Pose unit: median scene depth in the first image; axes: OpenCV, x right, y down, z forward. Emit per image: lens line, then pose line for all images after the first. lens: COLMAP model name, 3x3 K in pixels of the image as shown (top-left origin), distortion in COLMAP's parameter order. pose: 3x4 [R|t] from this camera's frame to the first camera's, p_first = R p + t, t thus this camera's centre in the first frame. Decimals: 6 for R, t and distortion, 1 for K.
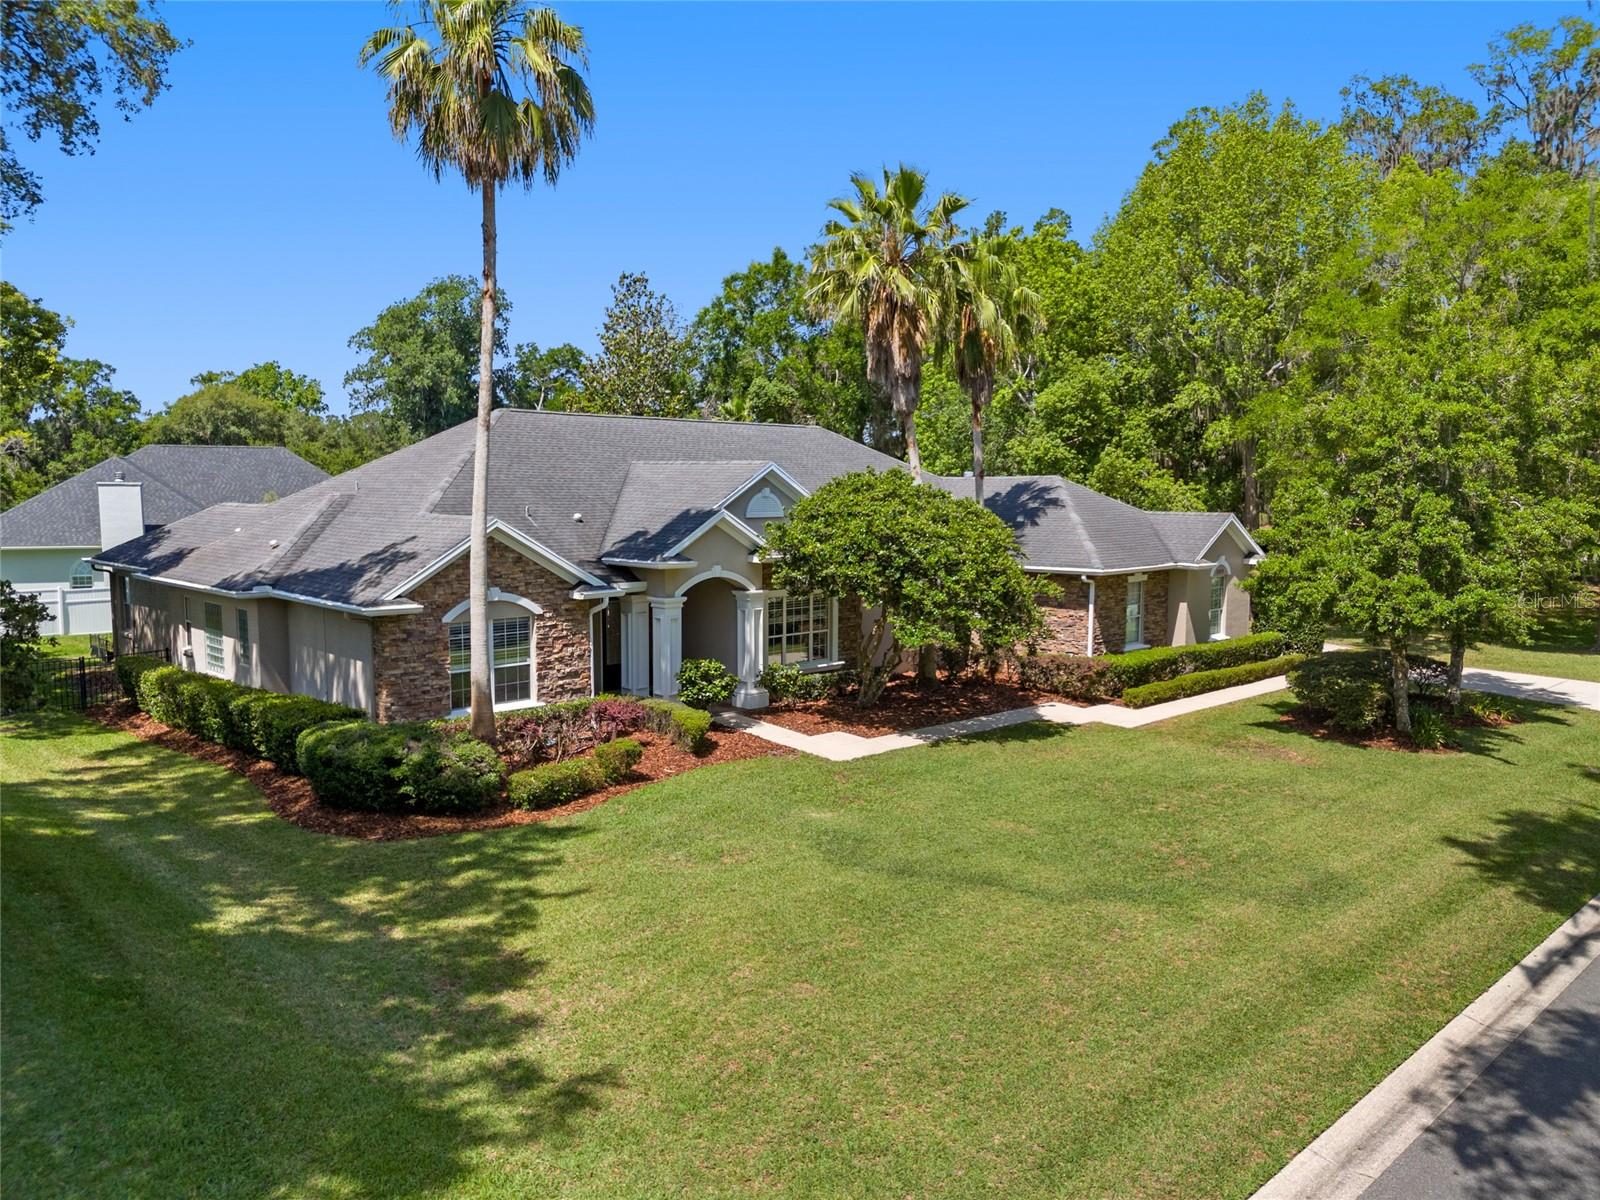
lens RADIAL K [[1184.3, 0, 800.0], [0, 1184.3, 600.0], [0, 0, 1]] dist [0.079101, -0.081948]
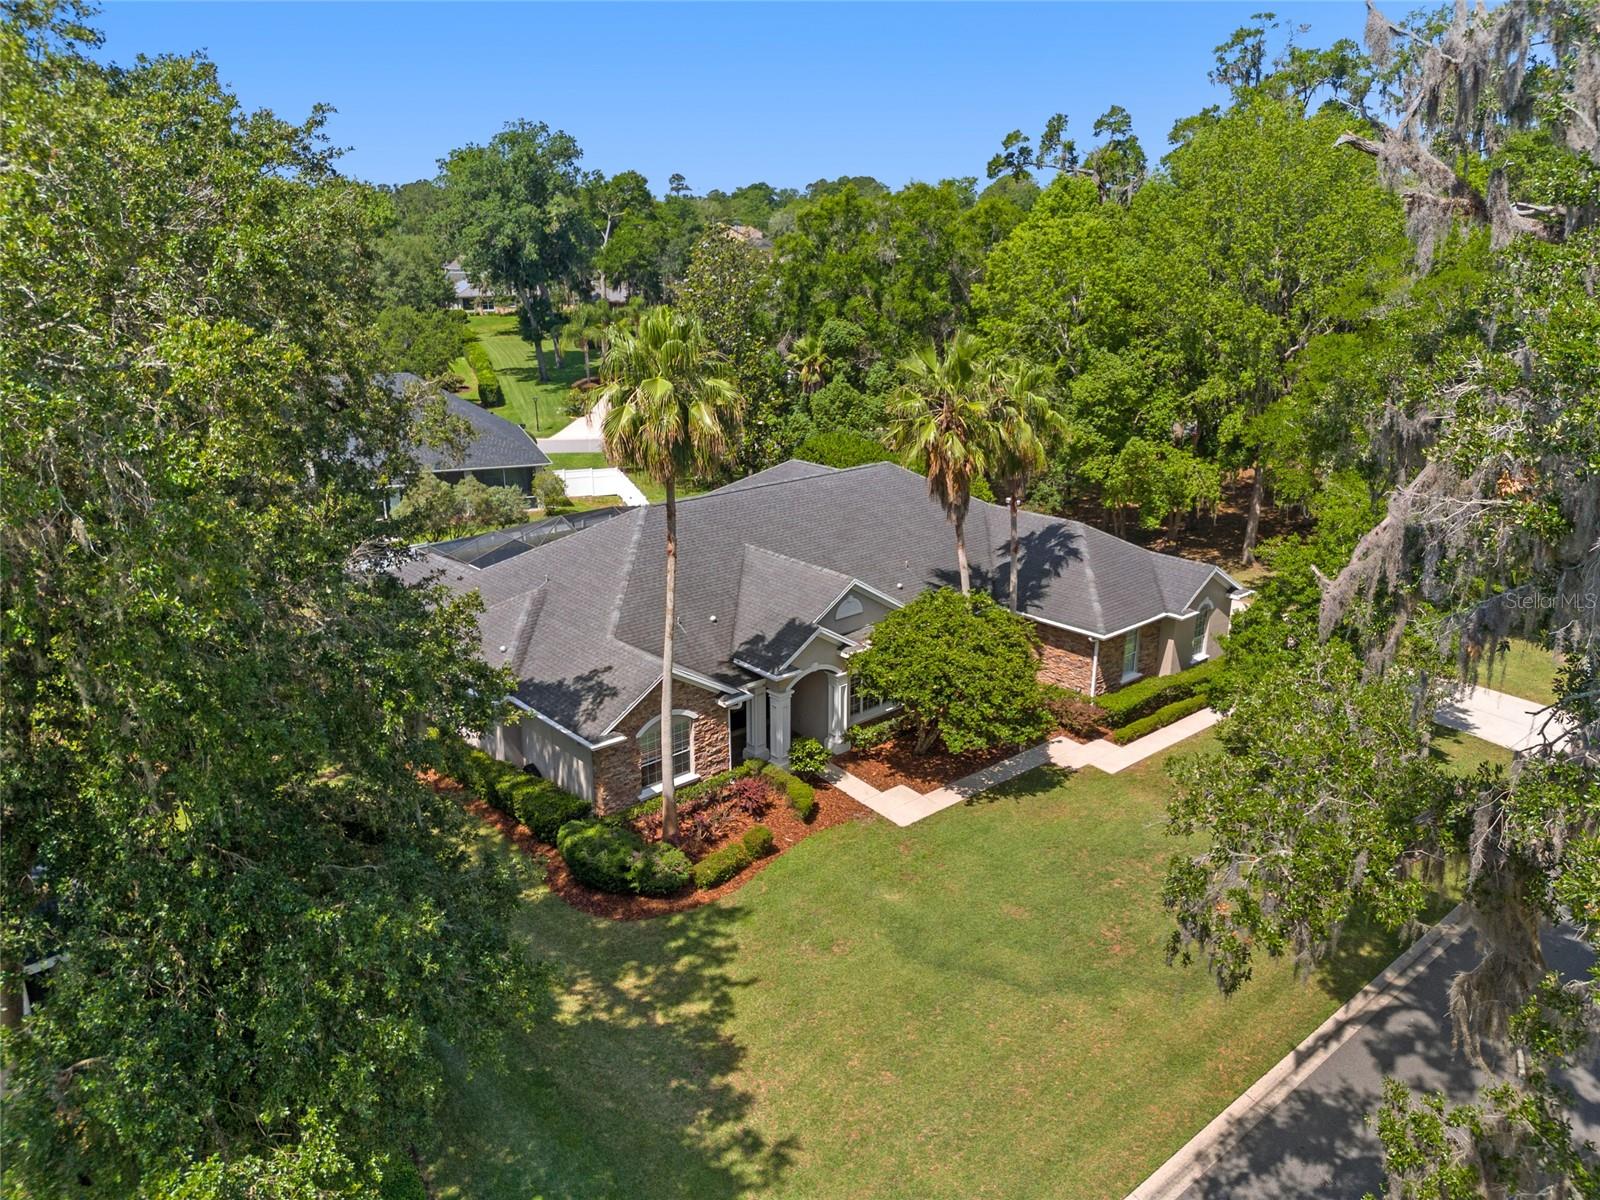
lens RADIAL K [[1184.3, 0, 800.0], [0, 1184.3, 600.0], [0, 0, 1]] dist [0.079101, -0.081948]
pose [[0.999022, 0.011496, -0.042685, -0.036344], [-0.002410, 0.978324, 0.207064, -0.466351], [0.044140, -0.206758, 0.977396, -0.404980]]
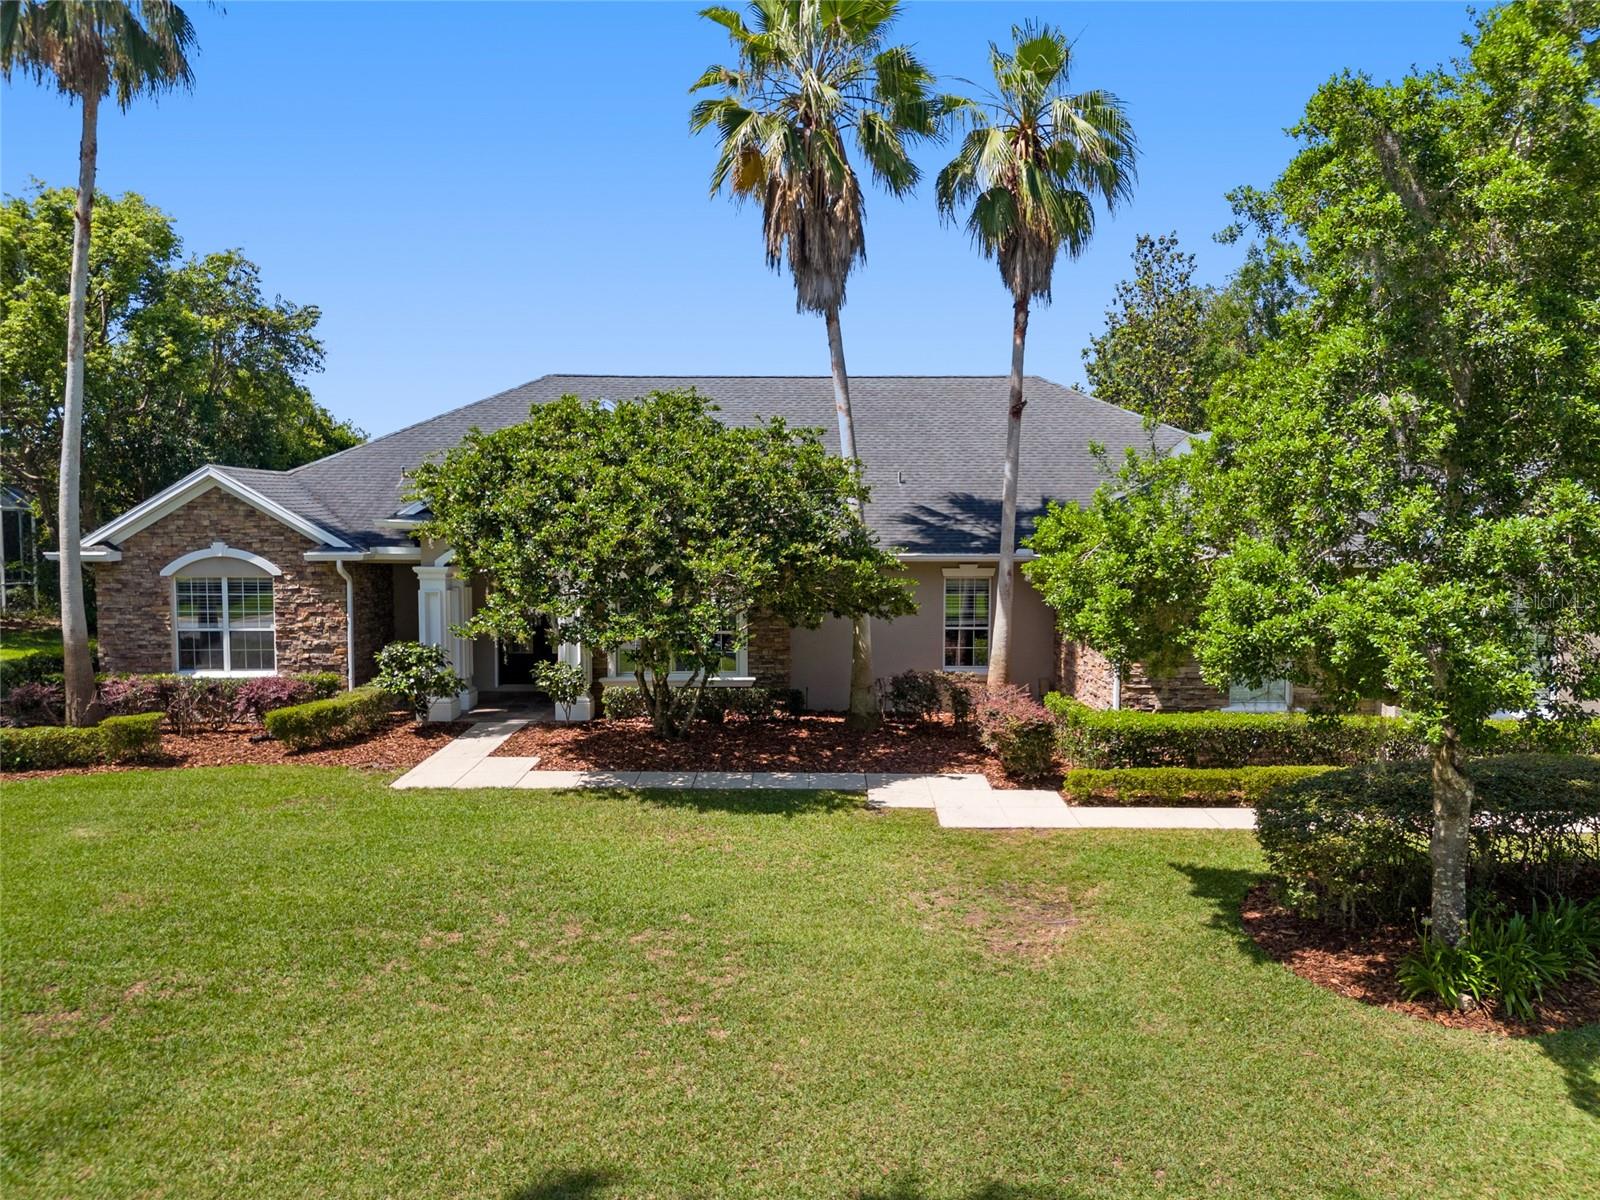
lens RADIAL K [[1184.3, 0, 800.0], [0, 1184.3, 600.0], [0, 0, 1]] dist [0.079101, -0.081948]
pose [[0.738082, 0.057477, -0.672259, 0.739340], [-0.068557, 0.997597, 0.010023, -0.006210], [0.671219, 0.038690, 0.740248, 0.654791]]
